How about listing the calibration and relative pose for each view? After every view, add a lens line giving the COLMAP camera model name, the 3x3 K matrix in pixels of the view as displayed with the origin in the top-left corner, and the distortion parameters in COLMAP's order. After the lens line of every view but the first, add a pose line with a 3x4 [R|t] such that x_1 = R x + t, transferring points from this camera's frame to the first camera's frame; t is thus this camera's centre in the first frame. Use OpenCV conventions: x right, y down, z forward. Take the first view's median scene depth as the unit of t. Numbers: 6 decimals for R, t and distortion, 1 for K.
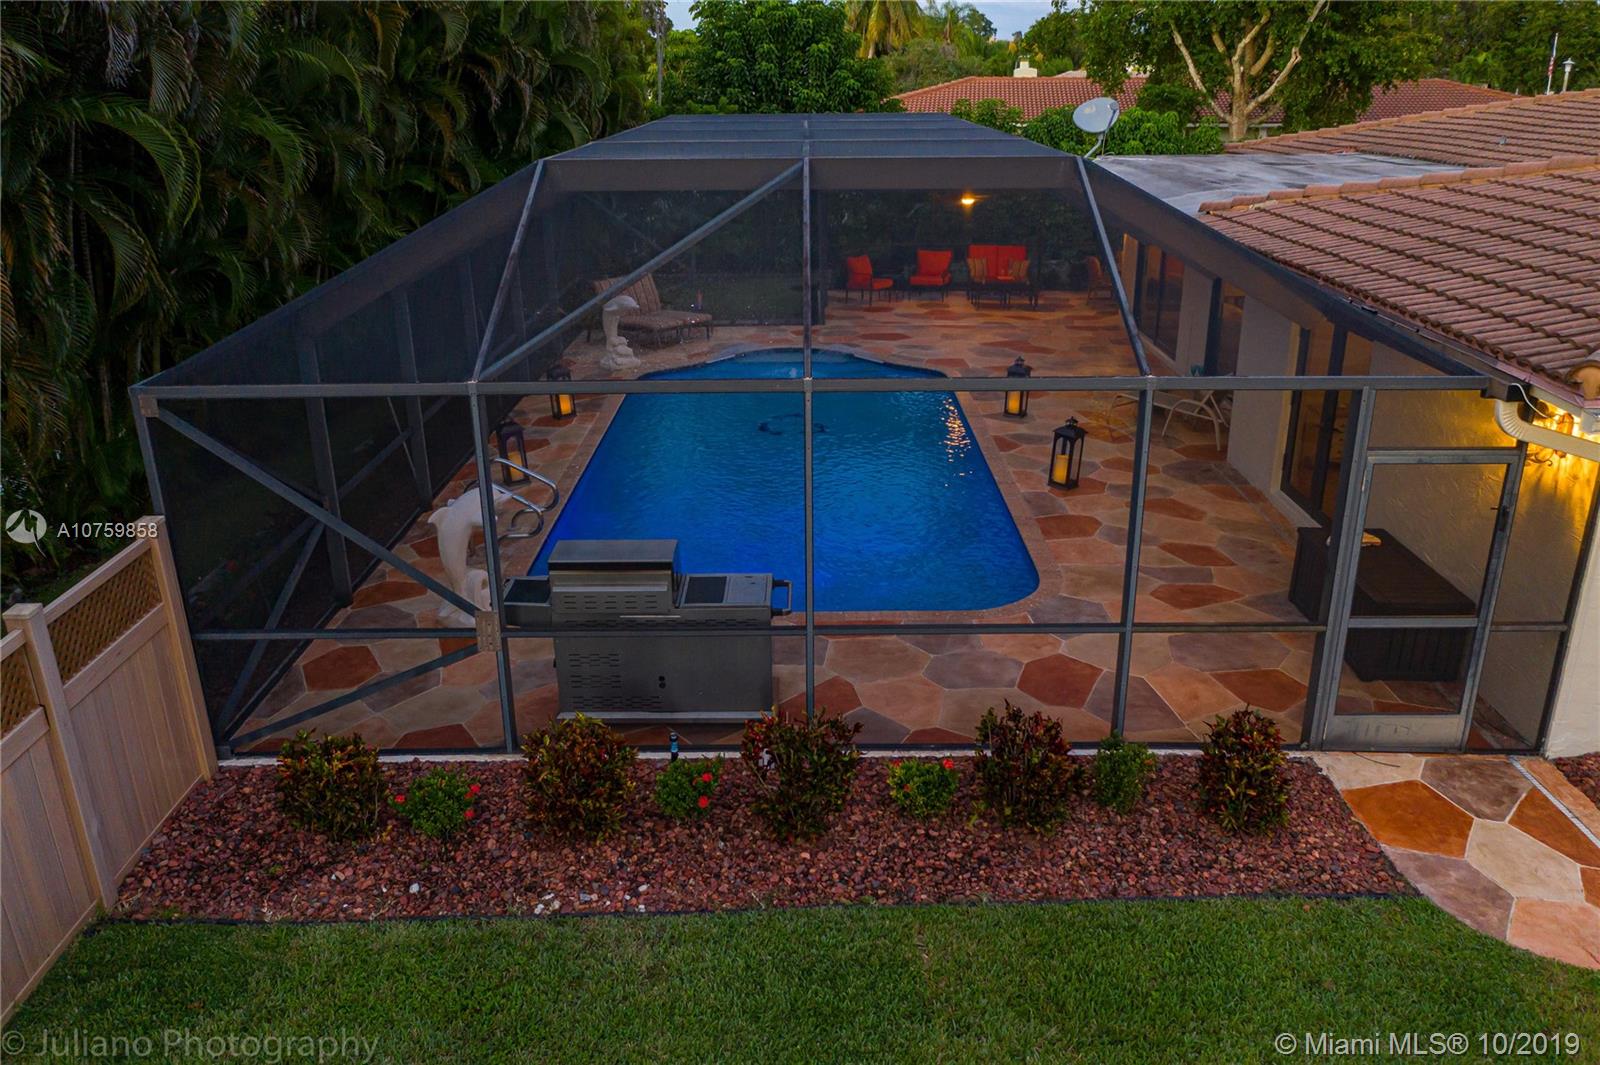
lens RADIAL K [[1241.0, 0, 791.8], [0, 1241.0, 559.9], [0, 0, 1]] dist [-0.016723, 0.015129]
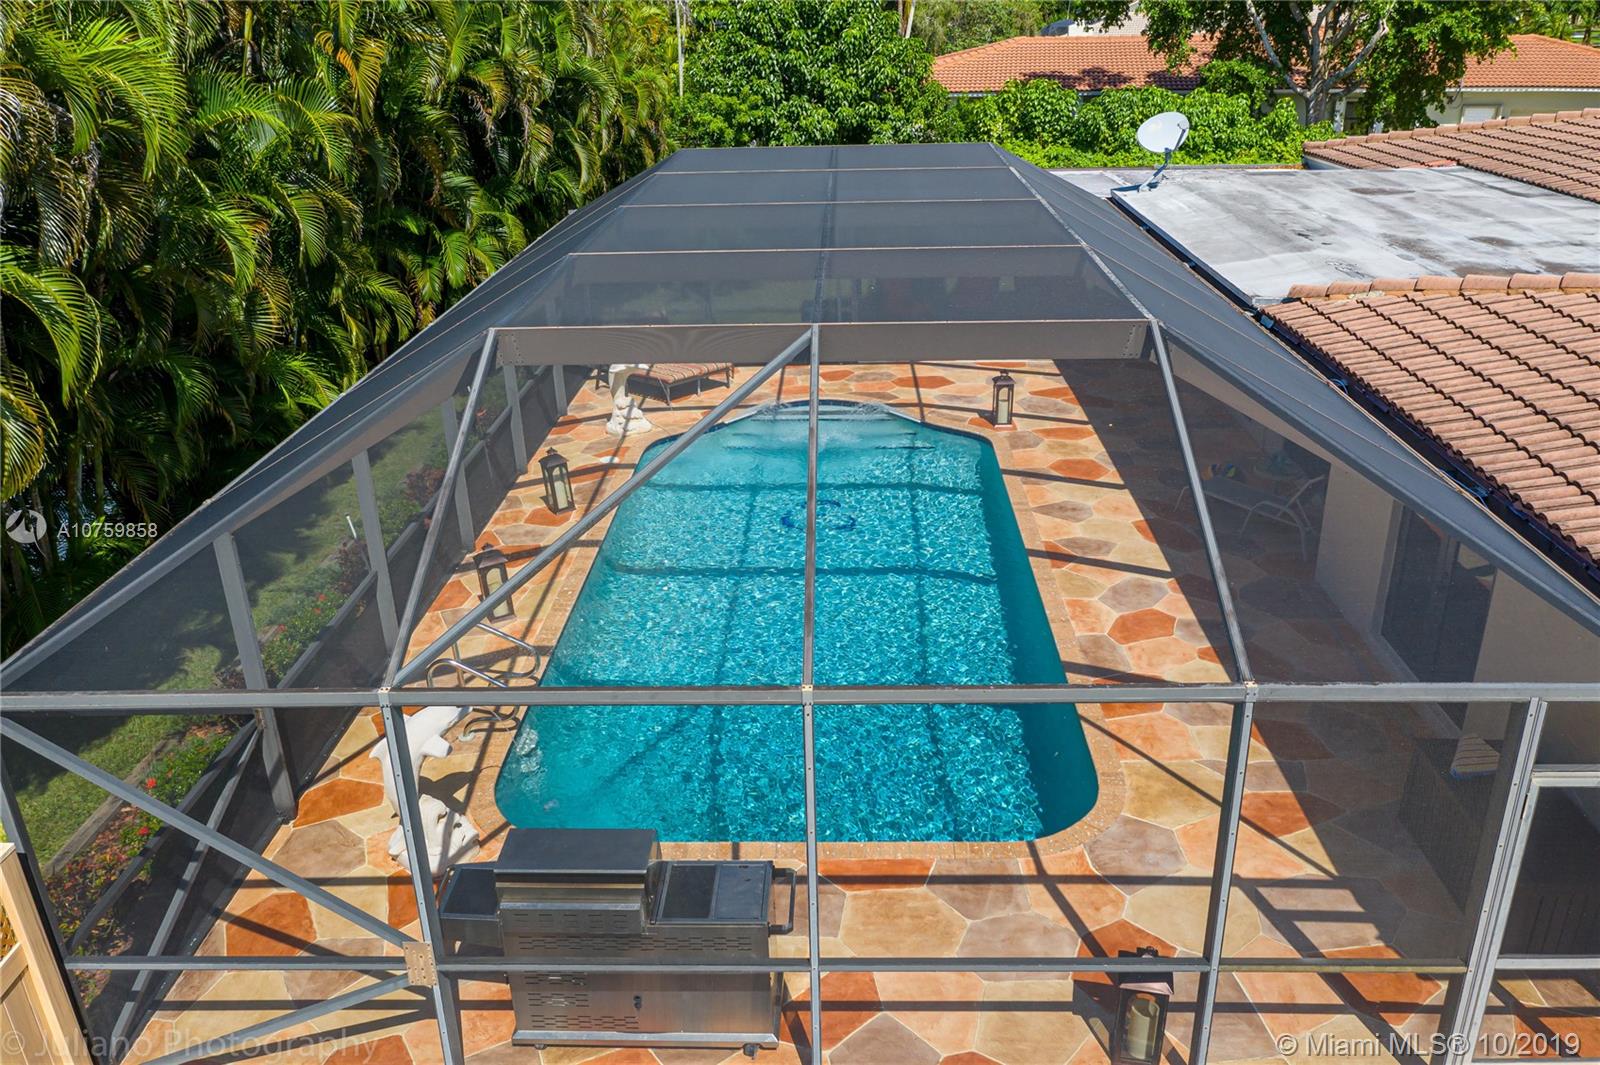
lens RADIAL K [[1241.0, 0, 795.4], [0, 1241.0, 535.6], [0, 0, 1]] dist [-0.016723, 0.015129]
pose [[0.999379, -0.001191, -0.035227, 0.030562], [0.002799, 0.998954, 0.045649, -0.257298], [0.035136, -0.045720, 0.998336, 0.207083]]
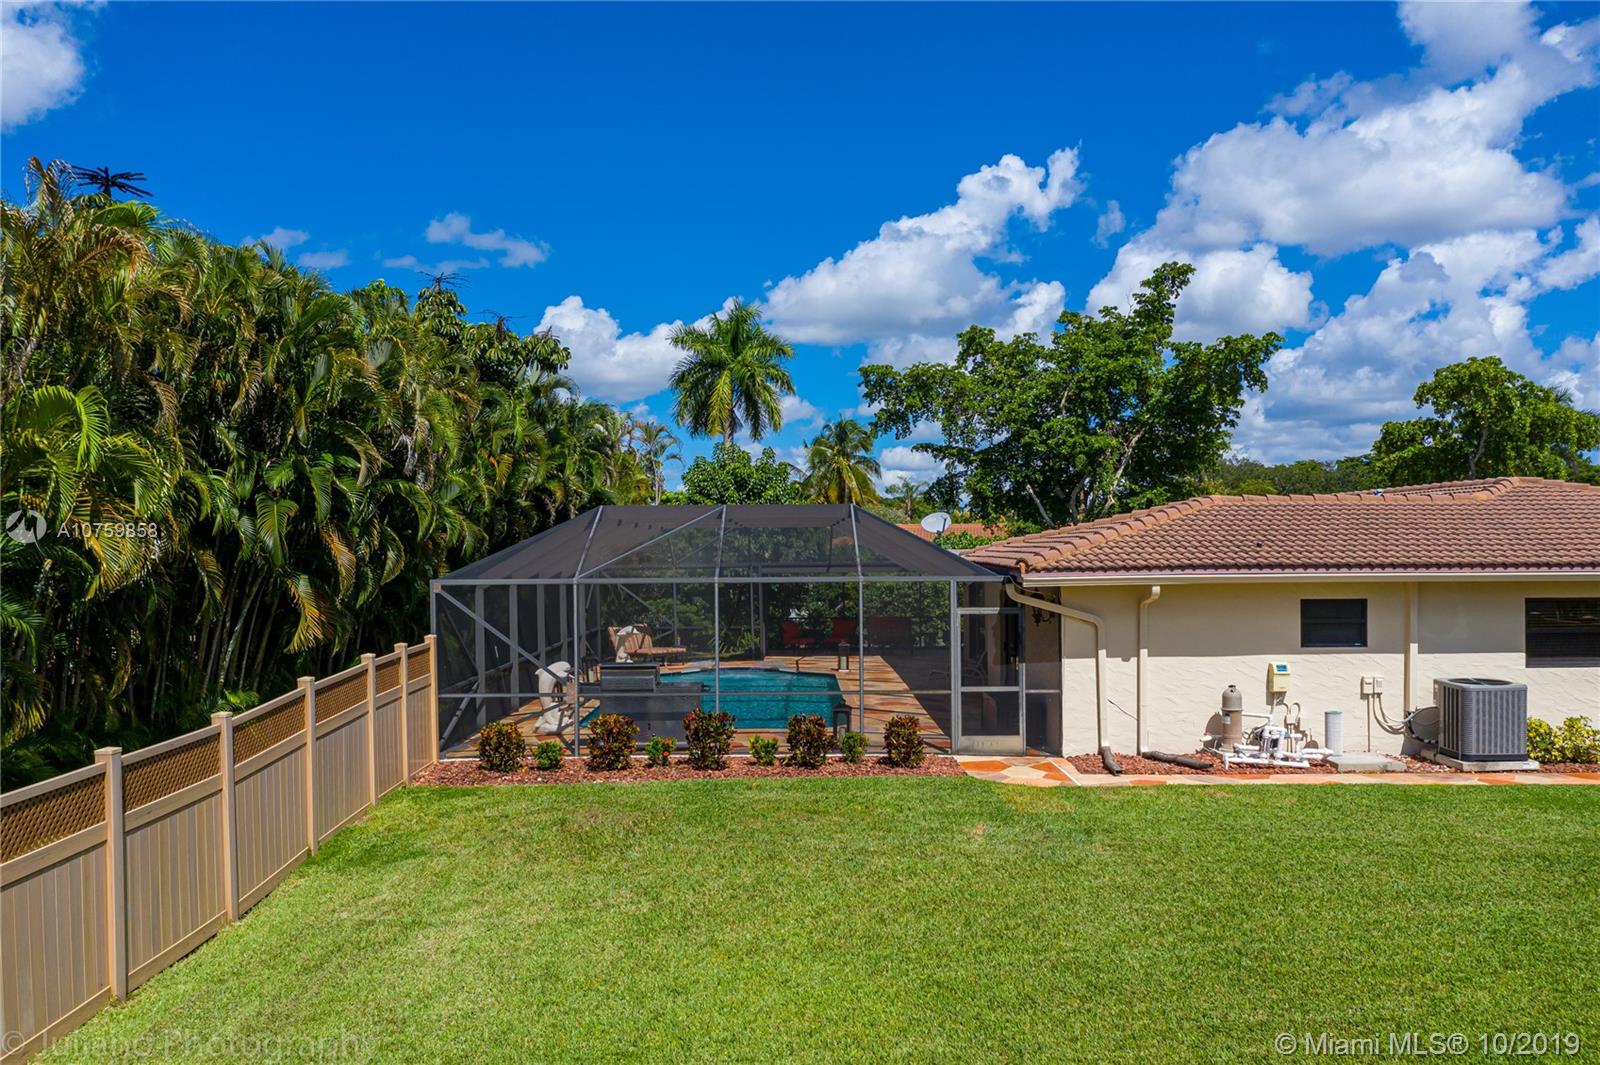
lens RADIAL K [[1241.0, 0, 801.6], [0, 1241.0, 521.9], [0, 0, 1]] dist [-0.016723, 0.015129]
pose [[0.999914, 0.000208, 0.013108, 0.134127], [0.004781, 0.925207, -0.379432, 0.609732], [-0.012206, 0.379462, 0.925127, -1.154482]]
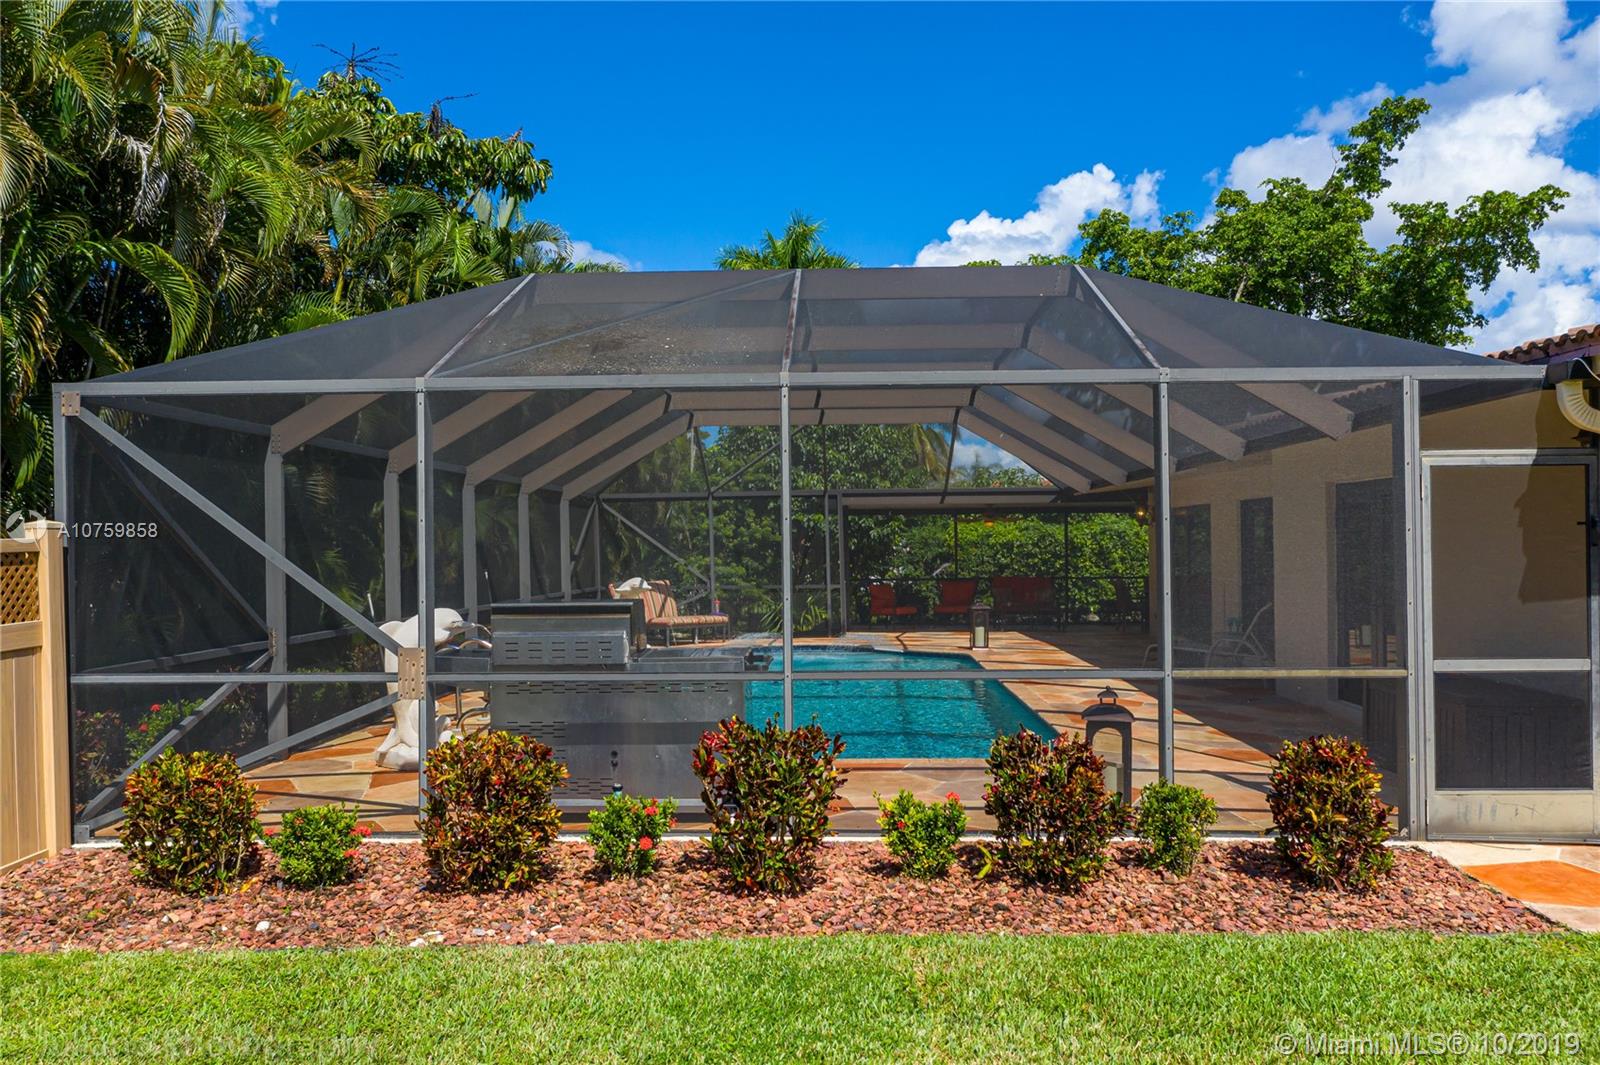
lens RADIAL K [[1241.0, 0, 798.1], [0, 1241.0, 555.9], [0, 0, 1]] dist [-0.016723, 0.015129]
pose [[0.999495, -0.001558, -0.031737, 0.047676], [-0.009744, 0.935656, -0.352779, 0.277844], [0.030245, 0.352910, 0.935168, 0.178880]]
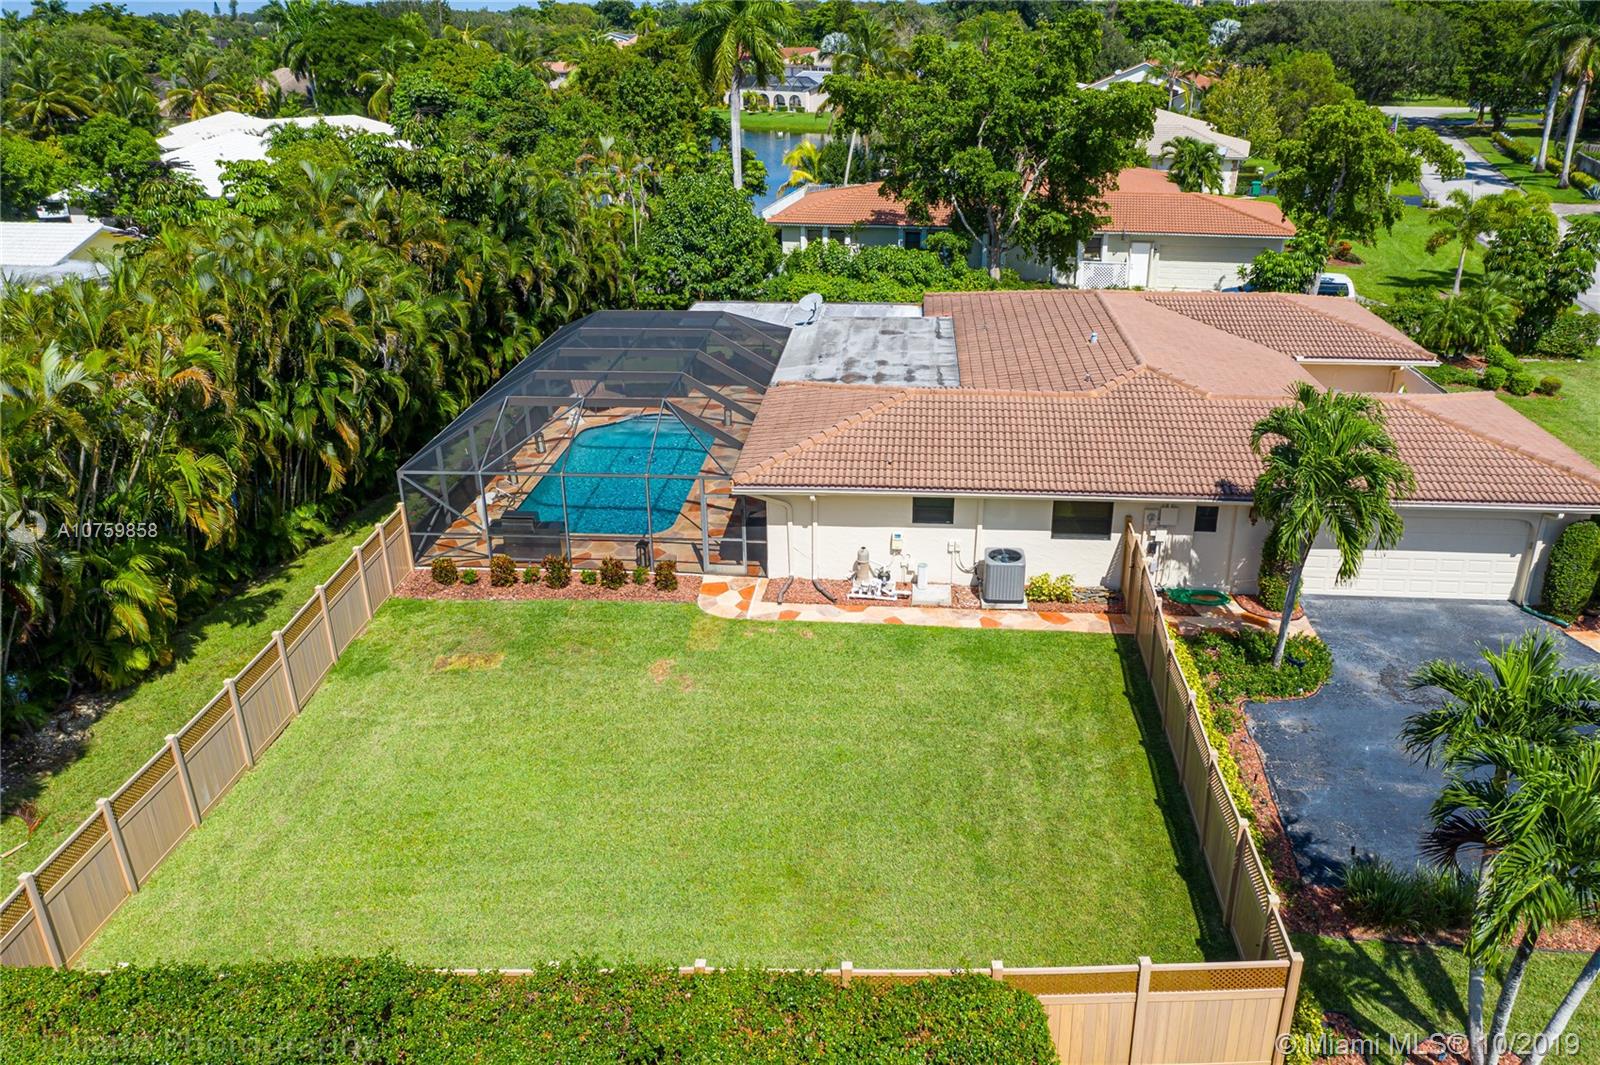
lens RADIAL K [[1241.0, 0, 804.8], [0, 1241.0, 523.9], [0, 0, 1]] dist [-0.016723, 0.015129]
pose [[0.996133, 0.029349, -0.082814, 1.041775], [-0.026677, 0.999093, 0.033185, -0.127373], [0.083713, -0.030848, 0.996012, -2.691971]]
